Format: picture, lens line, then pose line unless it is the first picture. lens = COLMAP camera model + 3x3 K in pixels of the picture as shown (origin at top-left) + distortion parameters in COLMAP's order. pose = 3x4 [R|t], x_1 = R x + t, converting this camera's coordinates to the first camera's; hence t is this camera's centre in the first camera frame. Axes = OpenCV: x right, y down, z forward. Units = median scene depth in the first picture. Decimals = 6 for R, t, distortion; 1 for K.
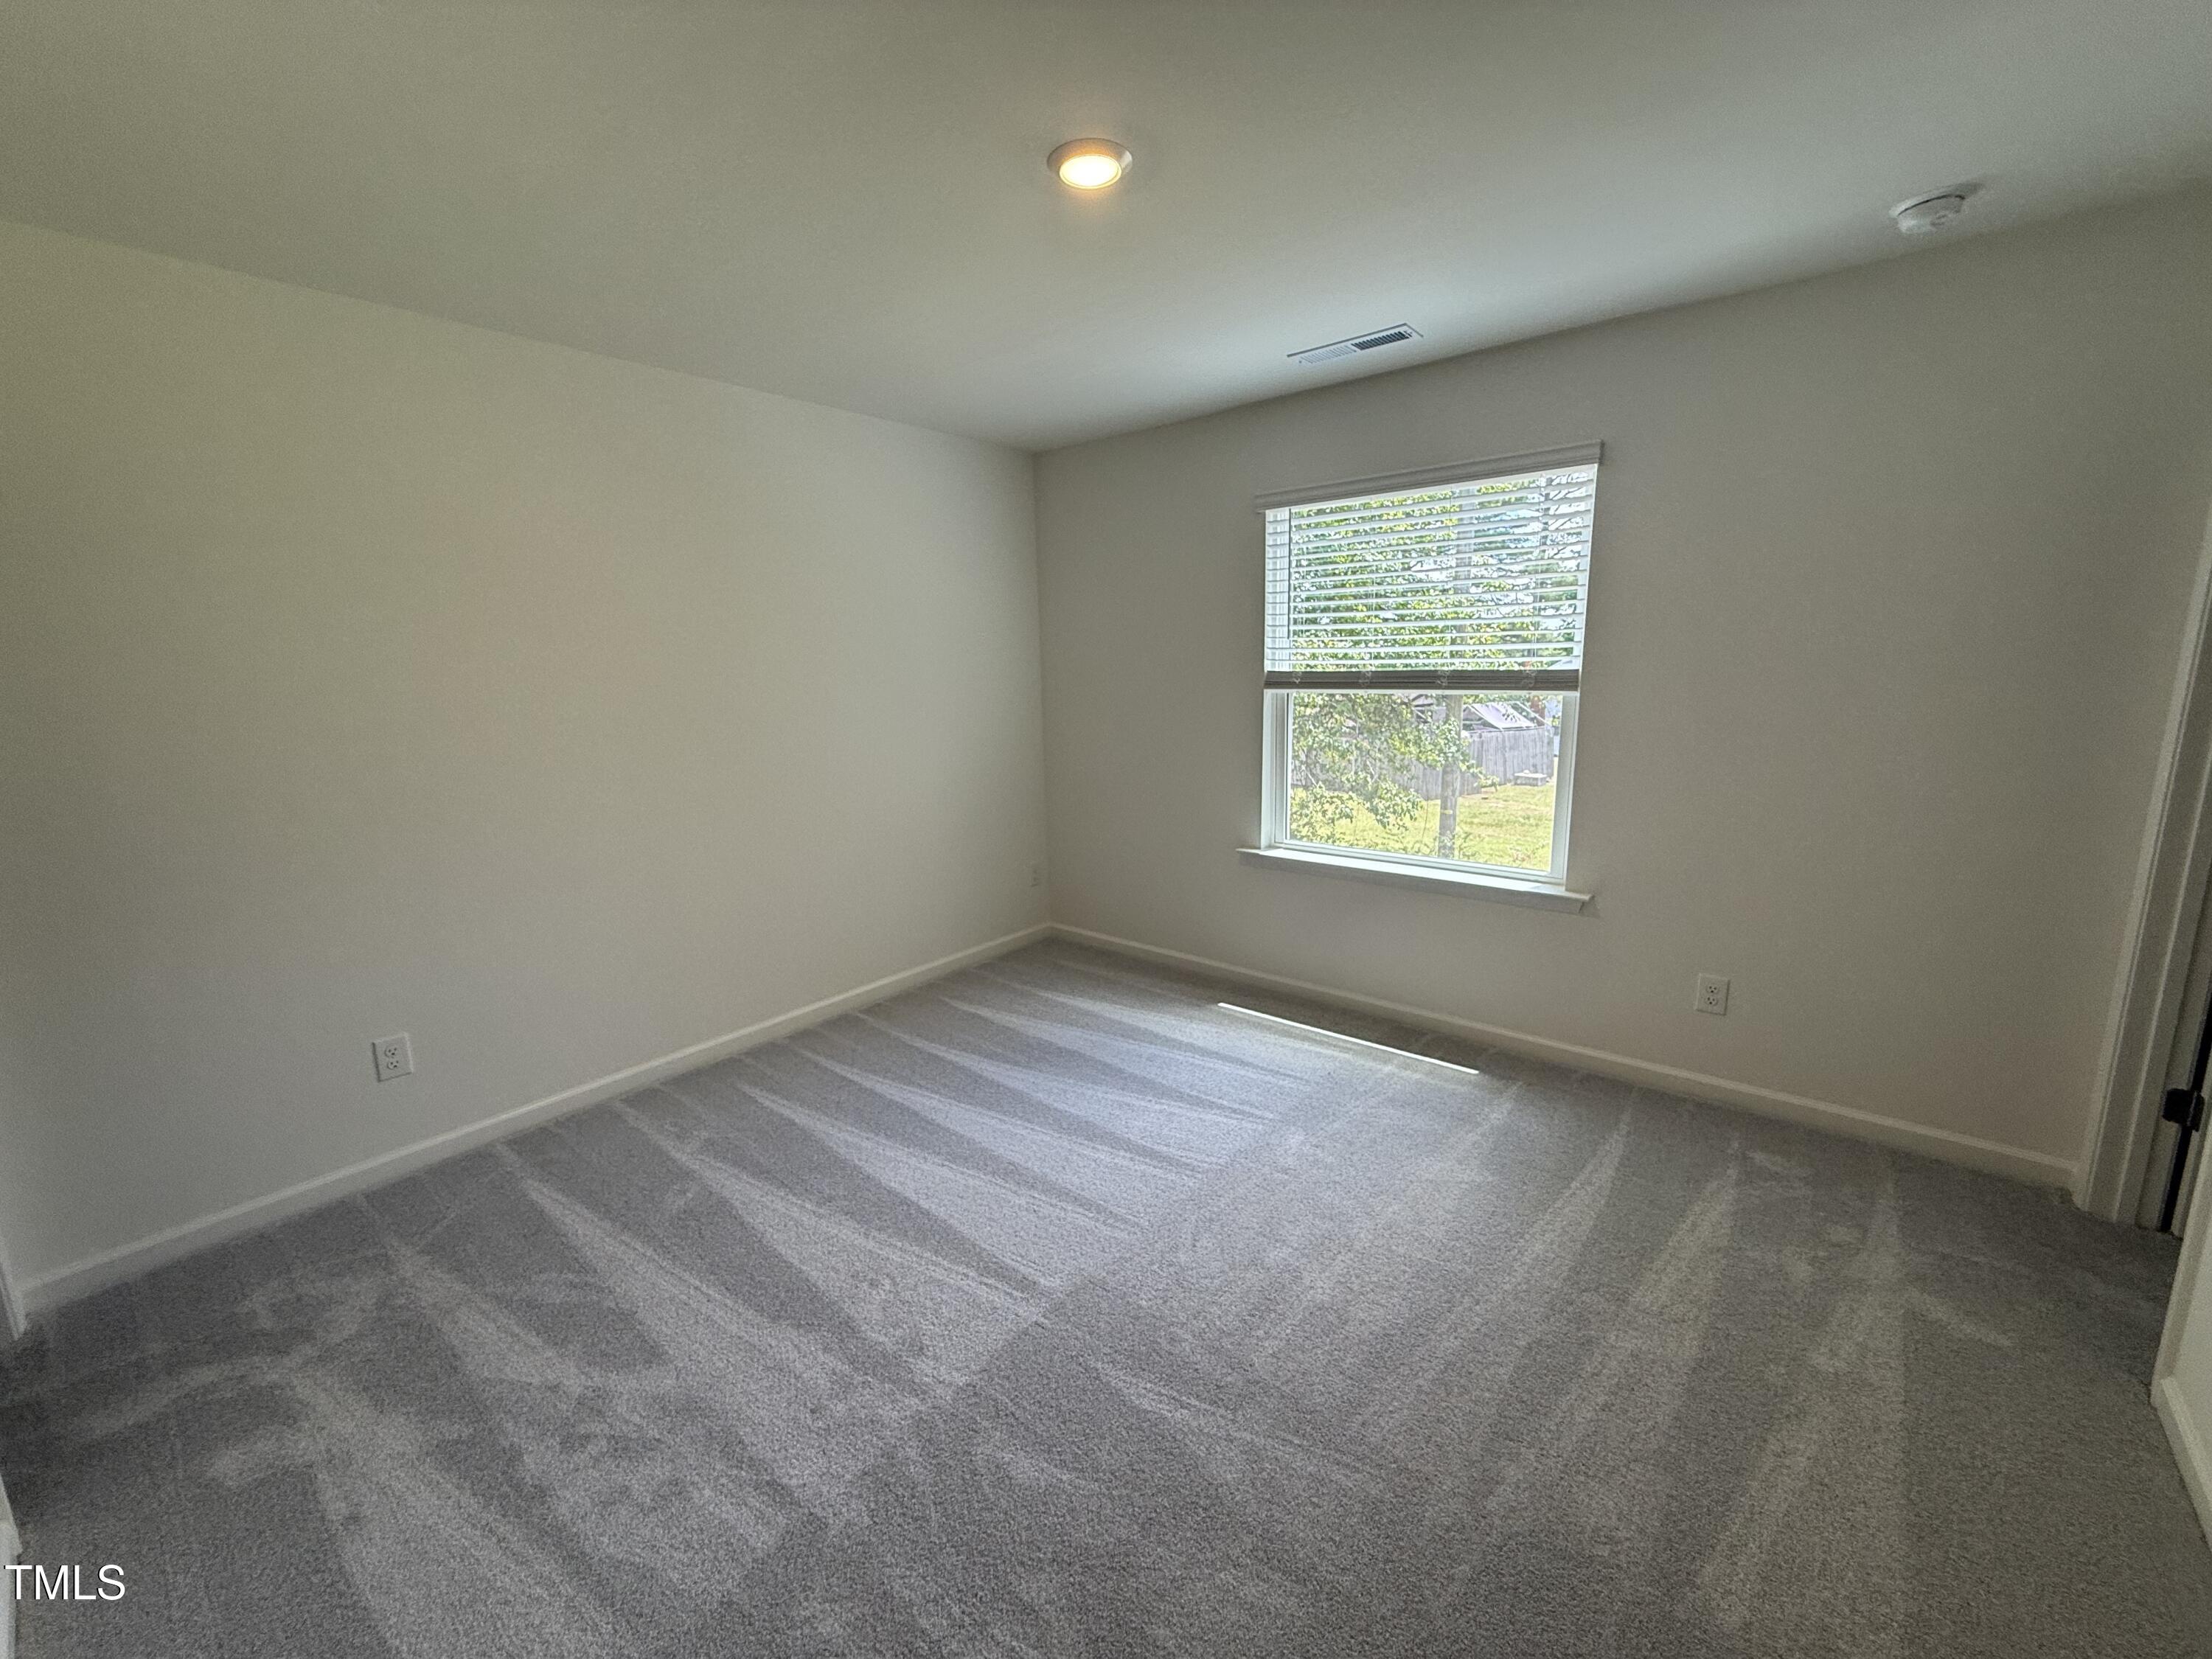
lens RADIAL K [[840.5, 0, 1101.5], [0, 840.5, 821.8], [0, 0, 1]] dist [-0.000265, -0.000003]
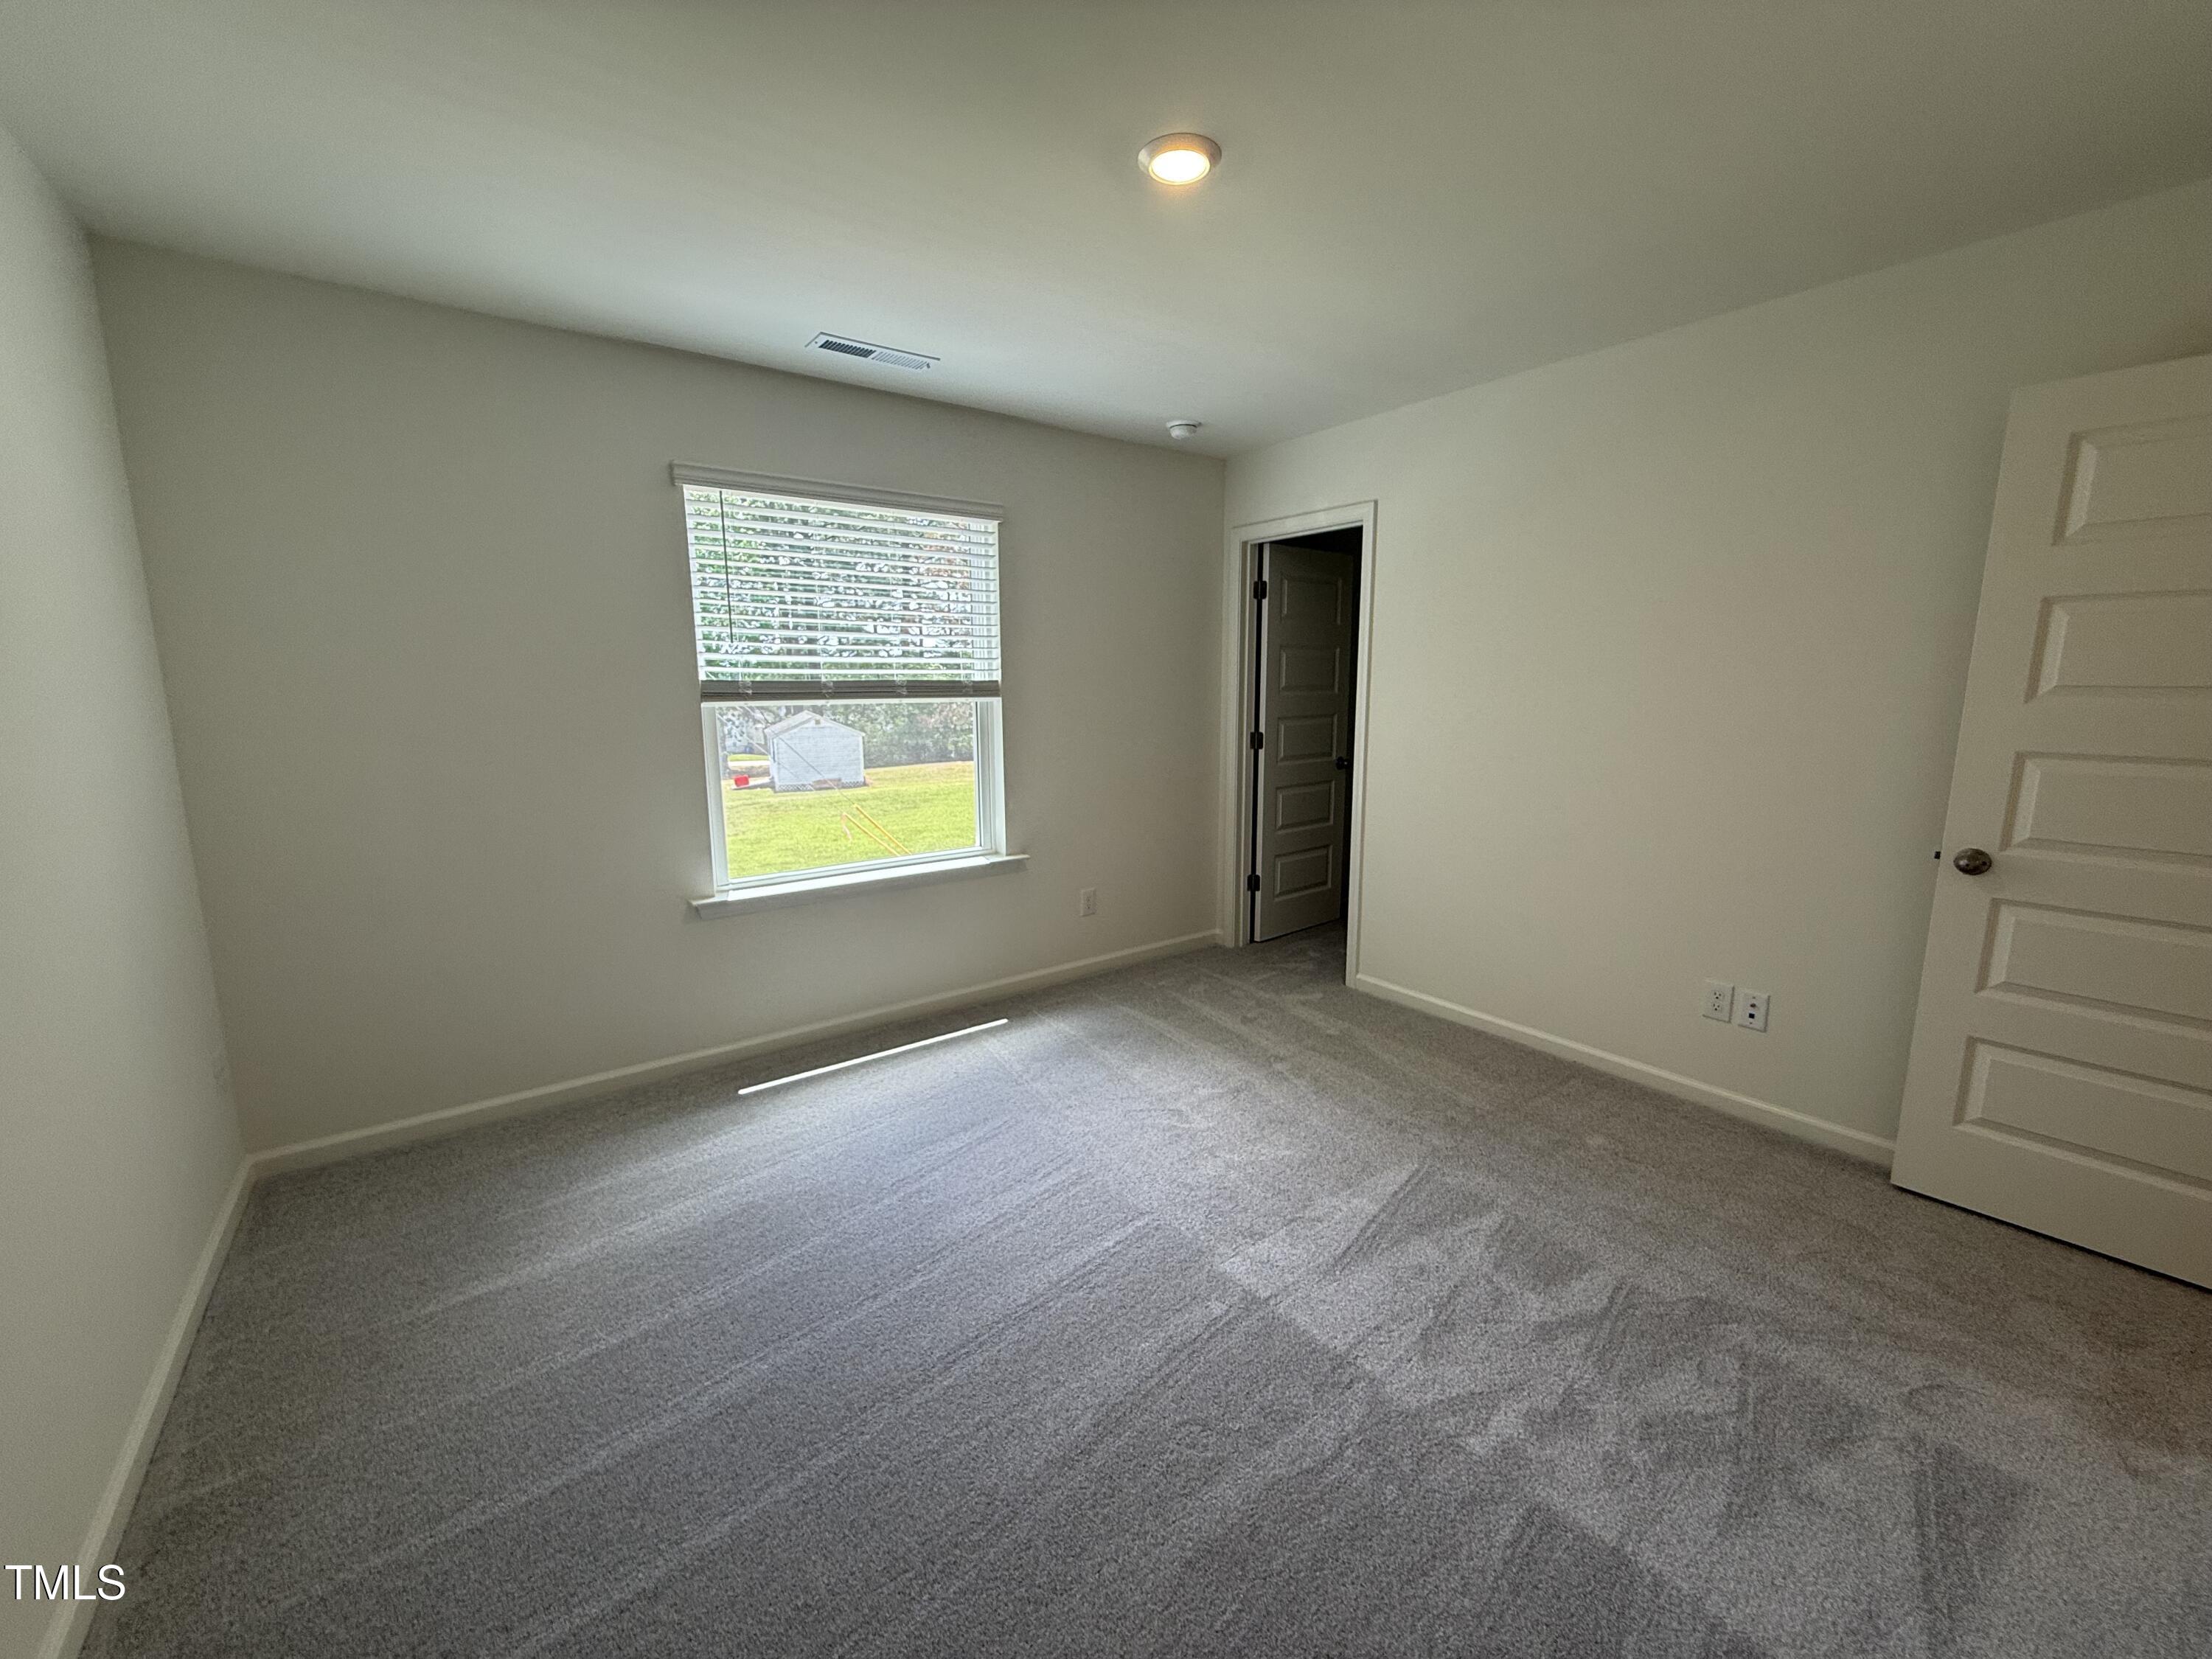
lens RADIAL K [[881.4, 0, 1101.5], [0, 881.4, 823.6], [0, 0, 1]] dist [0.000353, 0.000368]
pose [[0.255097, -0.148084, 0.955509, -0.676047], [0.169703, 0.979720, 0.106529, -0.083426], [-0.951907, 0.134978, 0.275054, 0.506822]]
